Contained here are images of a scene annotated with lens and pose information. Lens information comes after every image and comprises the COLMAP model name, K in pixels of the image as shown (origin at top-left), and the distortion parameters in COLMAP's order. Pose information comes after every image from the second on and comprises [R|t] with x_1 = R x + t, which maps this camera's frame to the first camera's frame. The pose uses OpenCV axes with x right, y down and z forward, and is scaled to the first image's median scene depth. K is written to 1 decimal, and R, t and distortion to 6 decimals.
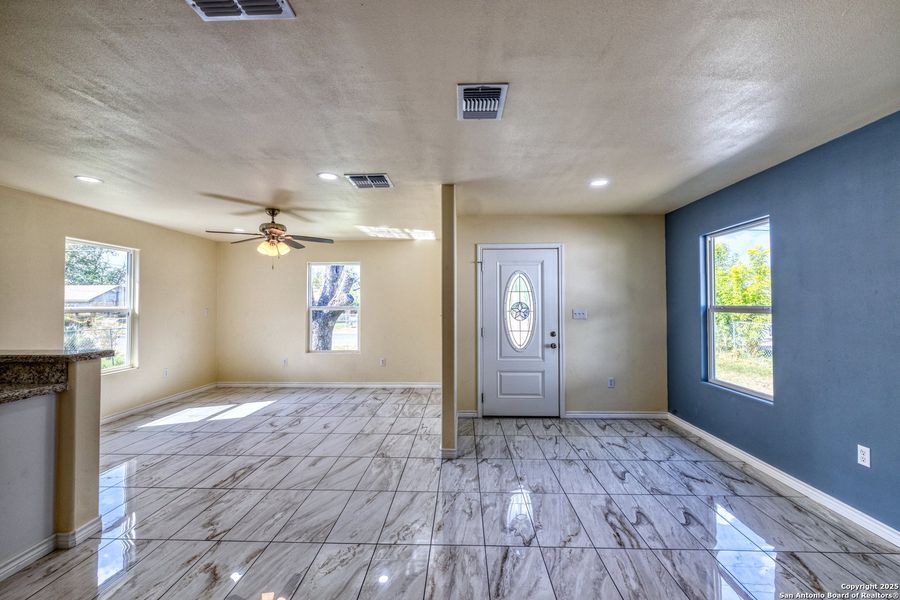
lens RADIAL K [[379.1, 0, 450.0], [0, 379.1, 300.0], [0, 0, 1]] dist [0.002323, 0.000167]
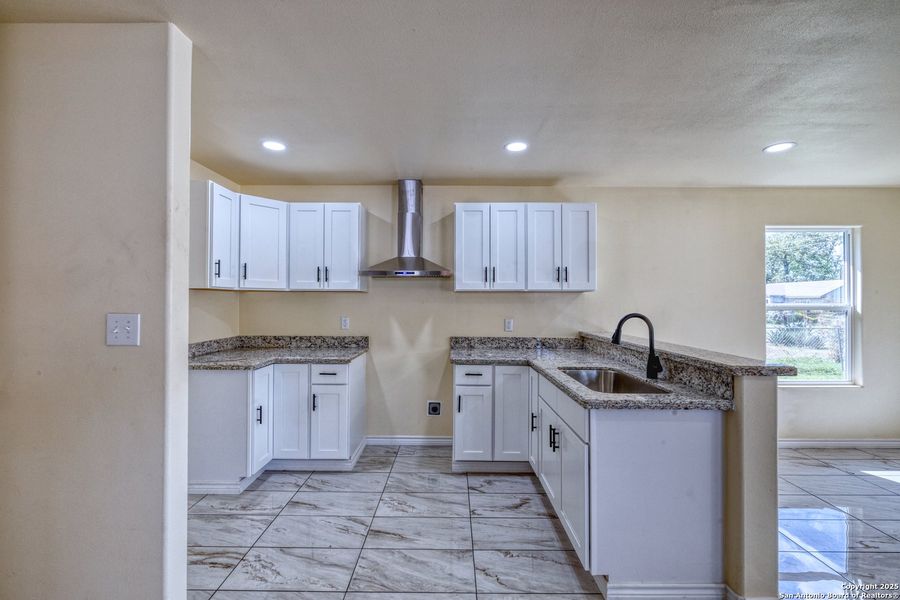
lens RADIAL K [[379.1, 0, 450.0], [0, 379.1, 300.0], [0, 0, 1]] dist [0.002323, 0.000167]
pose [[0.032767, -0.007054, -0.999438, -0.181918], [0.016393, 0.999844, -0.006520, 0.004213], [0.999329, -0.016170, 0.032878, 0.297312]]
